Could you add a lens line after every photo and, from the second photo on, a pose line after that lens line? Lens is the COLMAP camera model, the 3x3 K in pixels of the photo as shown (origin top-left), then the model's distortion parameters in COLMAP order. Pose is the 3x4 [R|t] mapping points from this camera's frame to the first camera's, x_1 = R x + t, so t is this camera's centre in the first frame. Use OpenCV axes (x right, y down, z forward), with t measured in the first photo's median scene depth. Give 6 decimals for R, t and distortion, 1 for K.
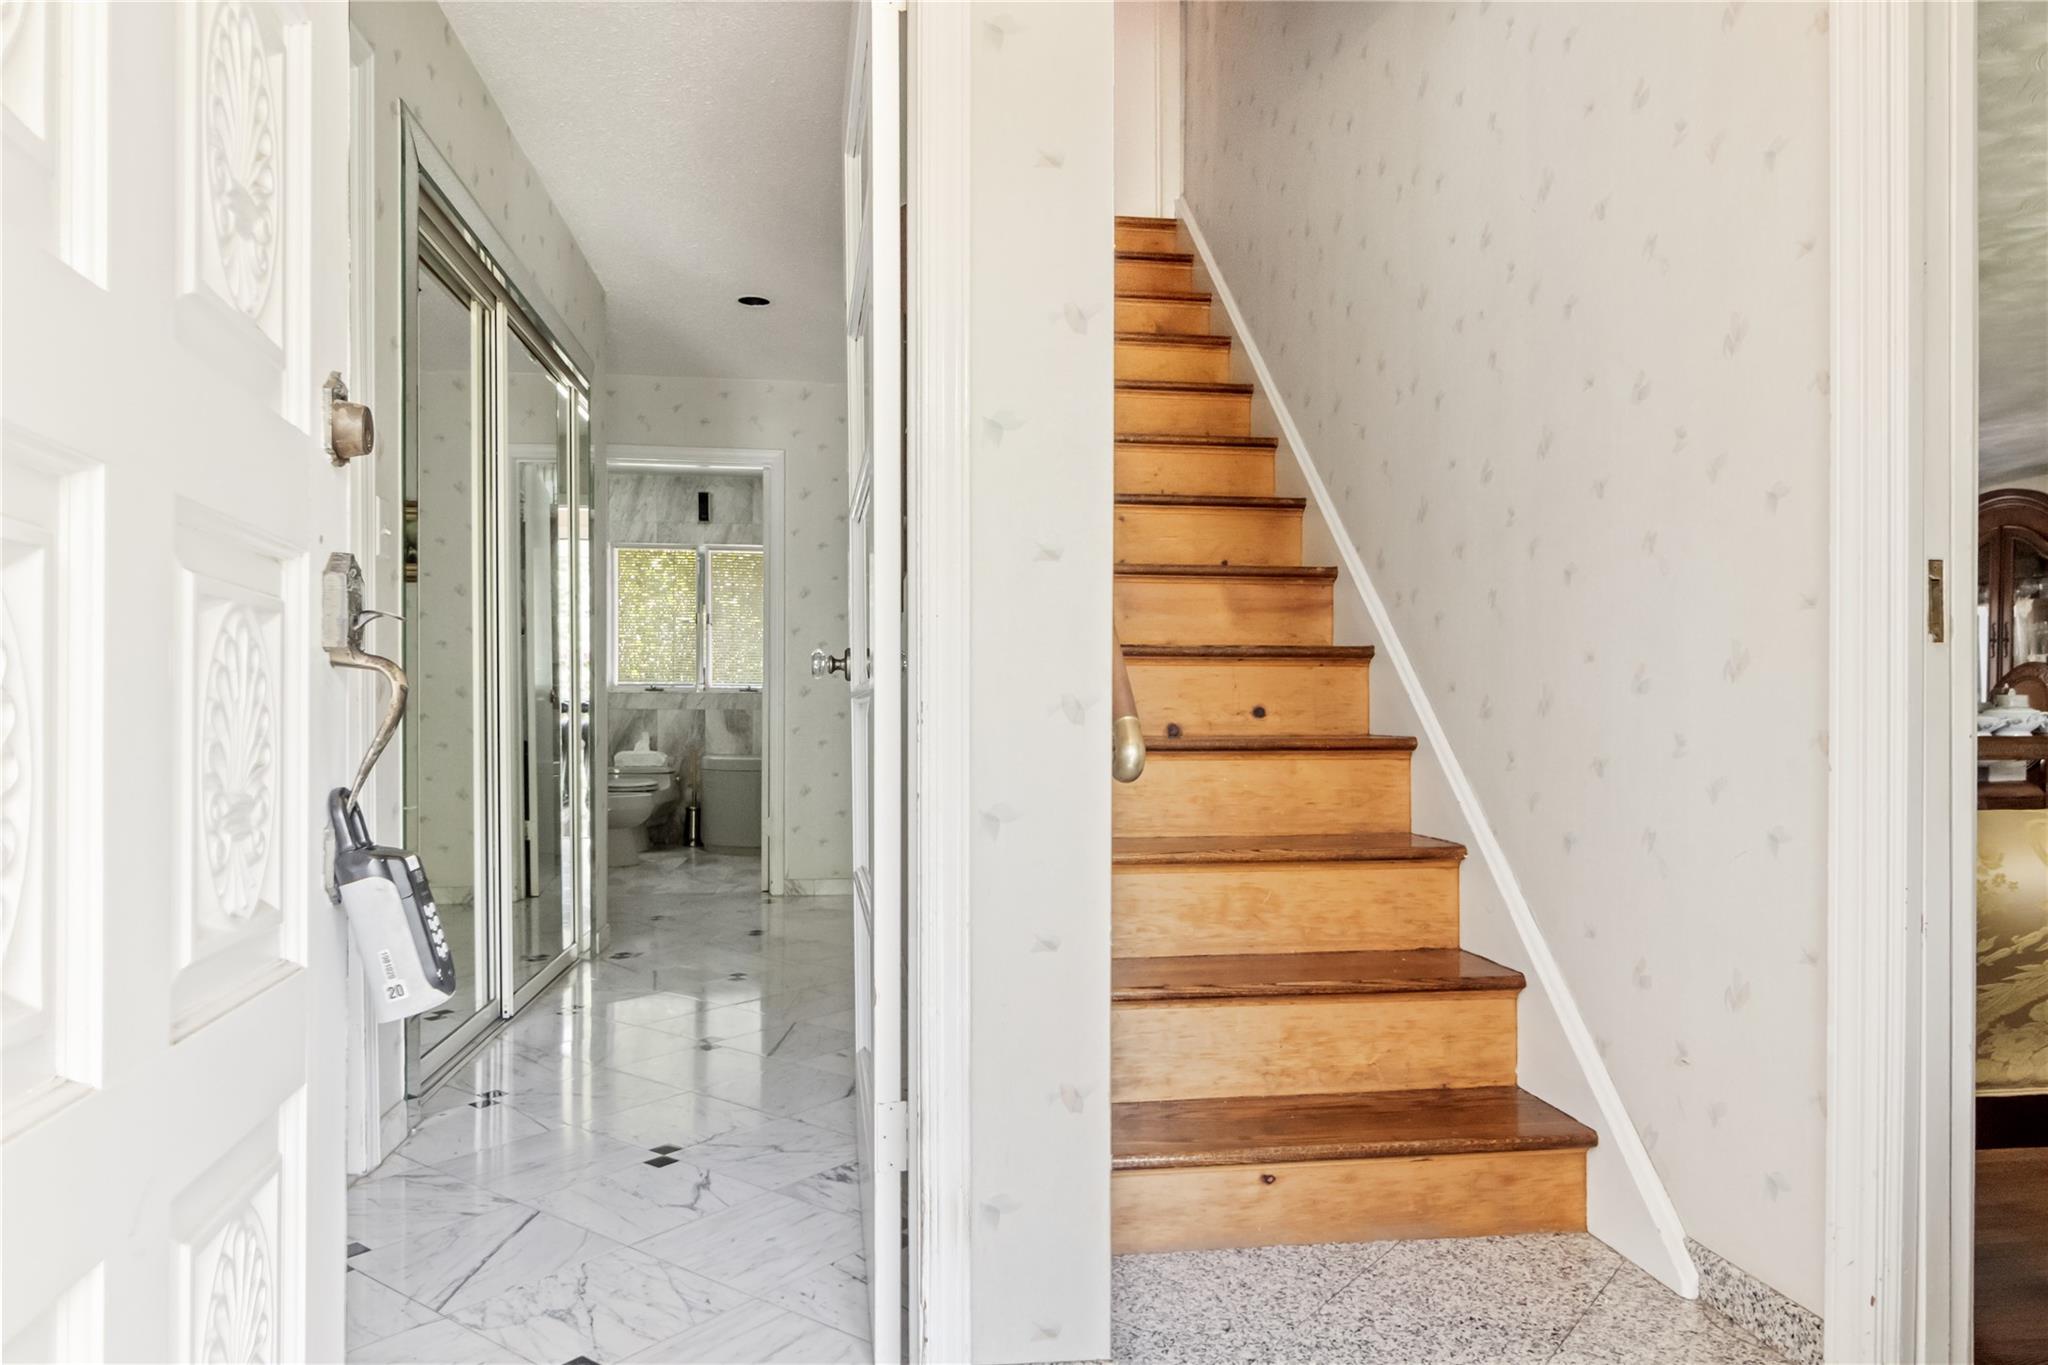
lens RADIAL K [[1319.5, 0, 1019.9], [0, 1319.5, 724.8], [0, 0, 1]] dist [-0.001734, 0.000085]
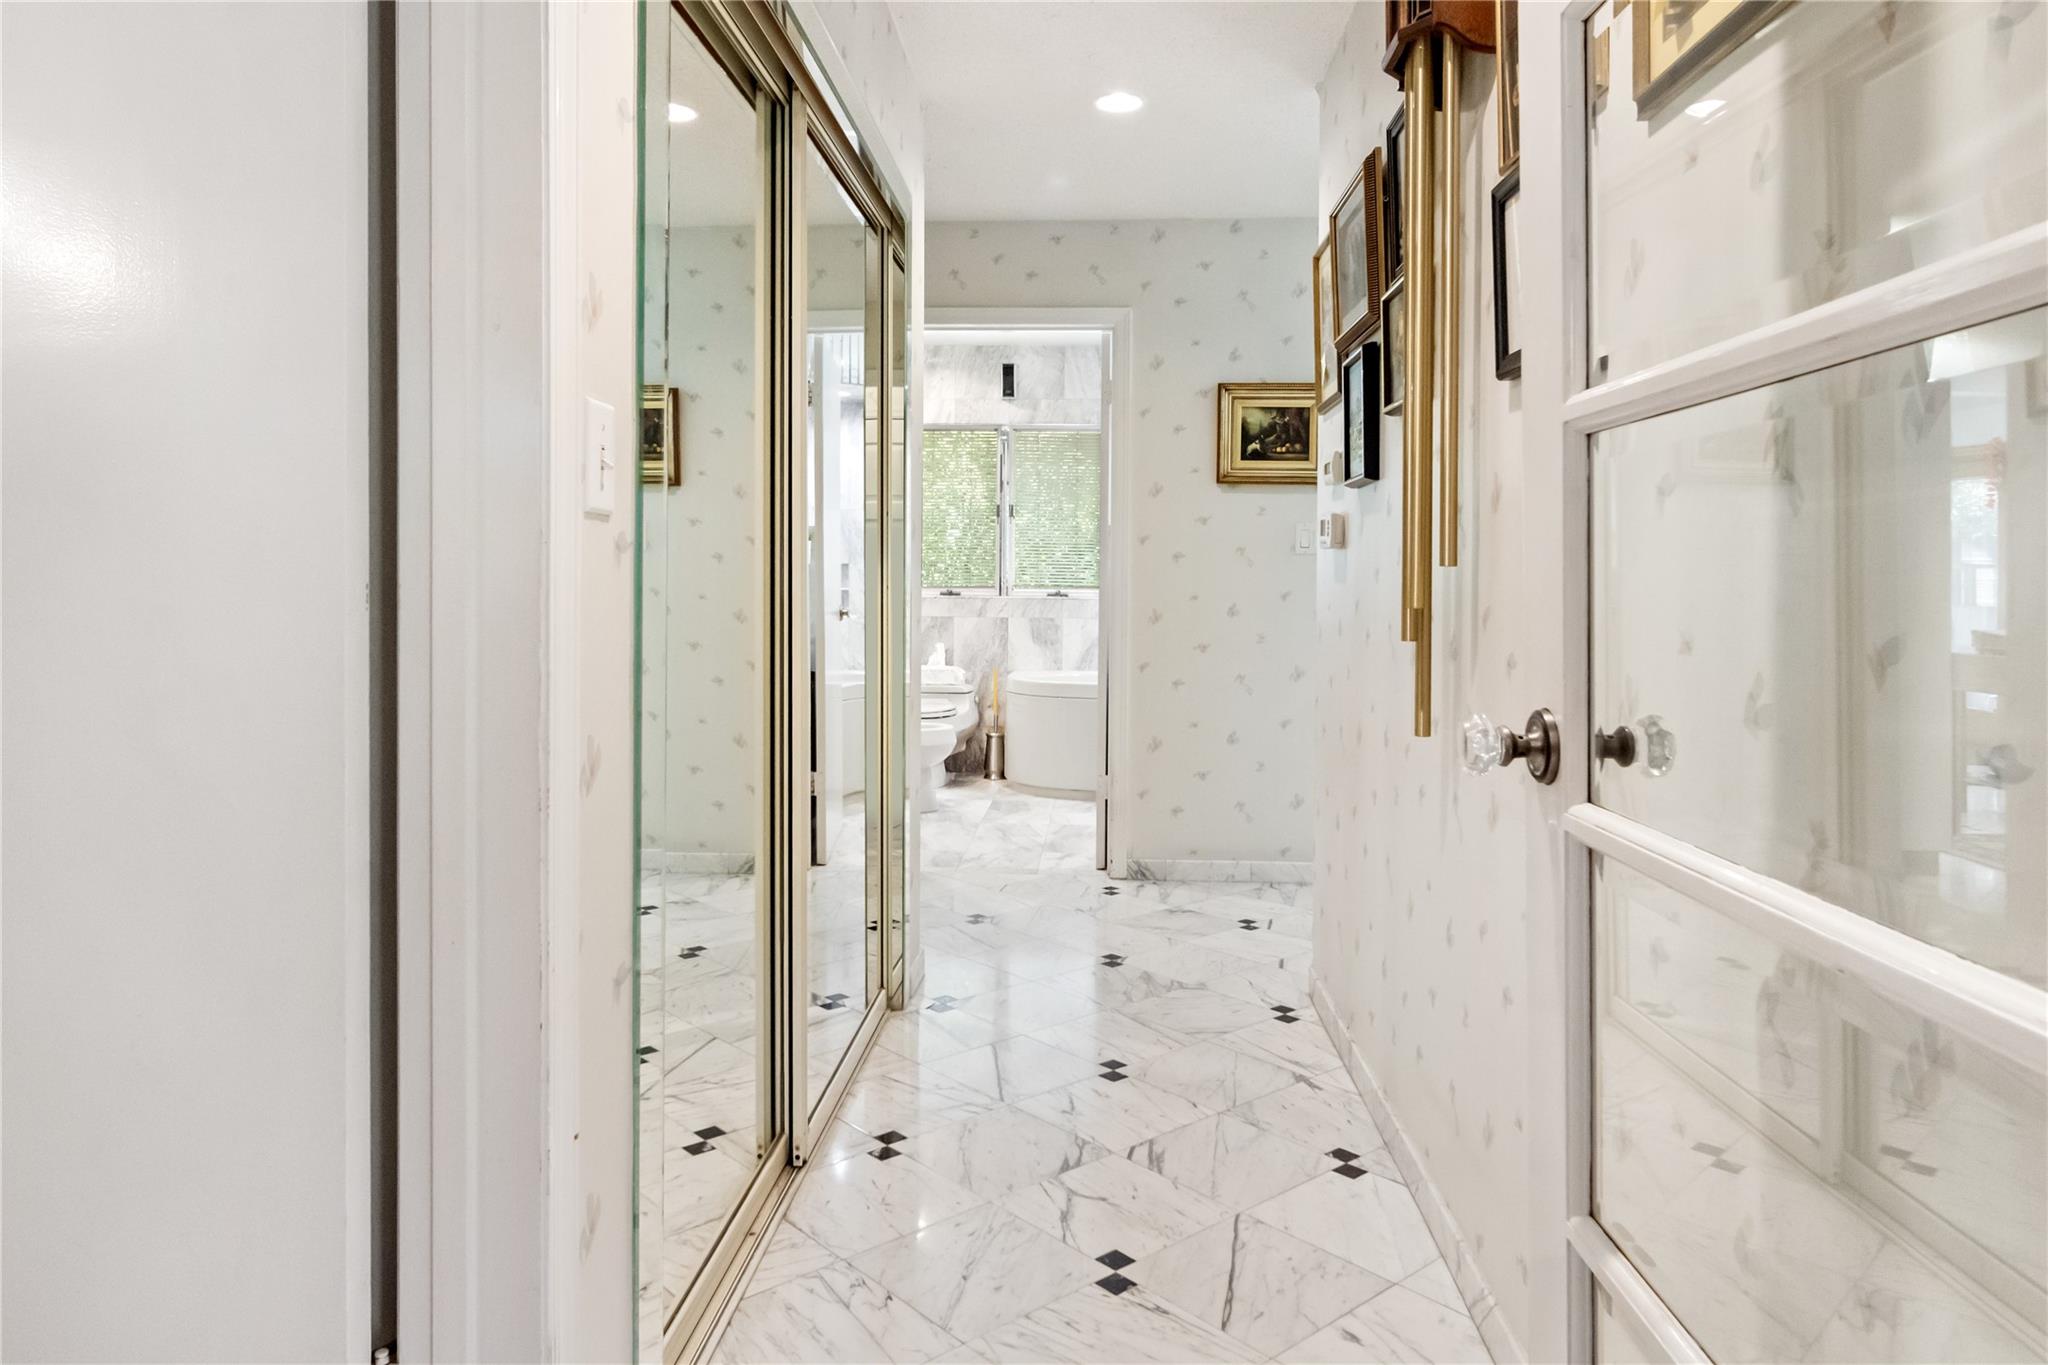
lens RADIAL K [[1346.9, 0, 1028.5], [0, 1346.9, 625.3], [0, 0, 1]] dist [-0.001512, 0.000802]
pose [[0.981970, 0.016605, -0.188306, -0.085490], [-0.012413, 0.999649, 0.023419, -0.037787], [0.188628, -0.020659, 0.981831, 0.202177]]
